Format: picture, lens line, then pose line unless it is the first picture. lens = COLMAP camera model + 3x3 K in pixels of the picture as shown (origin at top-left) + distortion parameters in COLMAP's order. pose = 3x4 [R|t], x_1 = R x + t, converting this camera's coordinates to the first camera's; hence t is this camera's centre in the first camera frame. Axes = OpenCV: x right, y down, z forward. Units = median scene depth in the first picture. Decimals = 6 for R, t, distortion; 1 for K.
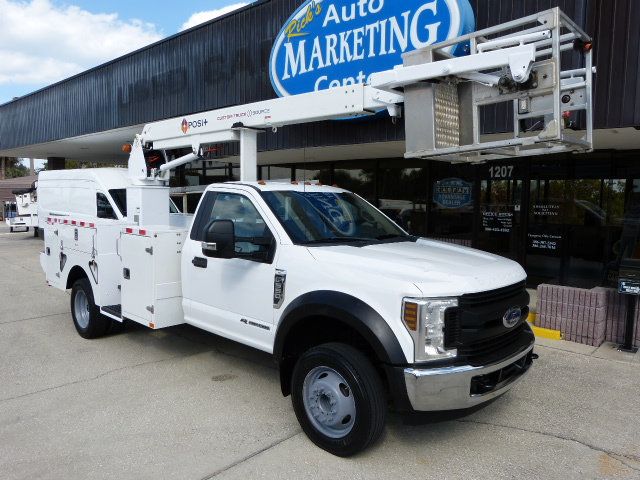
lens RADIAL K [[478.7, 0, 319.4], [0, 478.7, 242.5], [0, 0, 1]] dist [-0.034565, 0.027209]
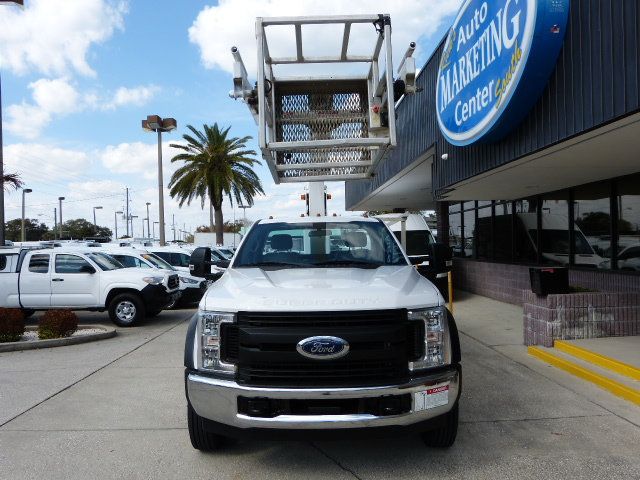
lens RADIAL K [[478.7, 0, 318.4], [0, 478.7, 242.0], [0, 0, 1]] dist [-0.034565, 0.027209]
pose [[0.690745, -0.034737, -0.722264, 0.516450], [-0.034576, 0.996116, -0.080976, 0.016643], [0.722271, 0.080907, 0.686861, 0.179960]]
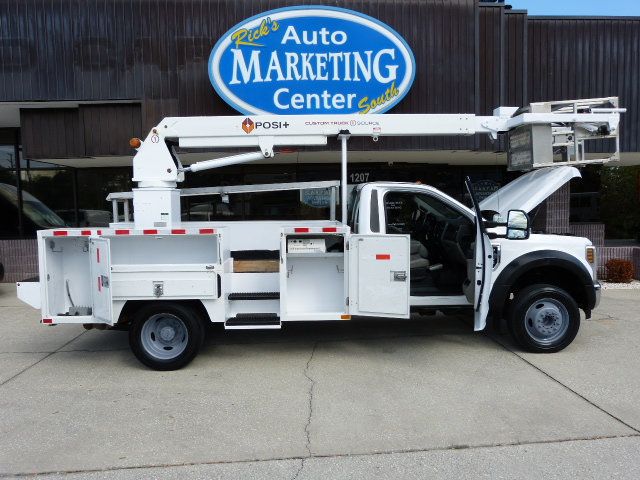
lens RADIAL K [[476.8, 0, 319.3], [0, 476.8, 240.2], [0, 0, 1]] dist [-0.033975, 0.019586]
pose [[0.710976, -0.079048, 0.698759, -0.766254], [0.093827, 0.995441, 0.017143, -0.013146], [-0.696928, 0.053374, 0.715152, 0.190761]]
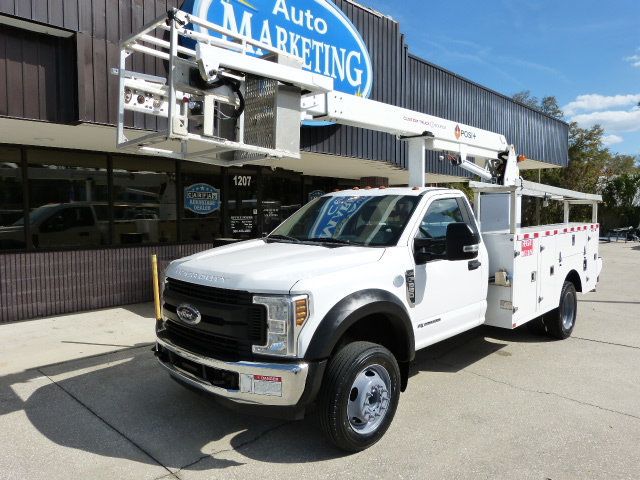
lens RADIAL K [[478.7, 0, 319.9], [0, 478.7, 241.5], [0, 0, 1]] dist [-0.034565, 0.027209]
pose [[0.040011, -0.076633, 0.996256, -0.962847], [0.089061, 0.993360, 0.072834, -0.086296], [-0.995222, 0.085813, 0.046570, 0.951030]]
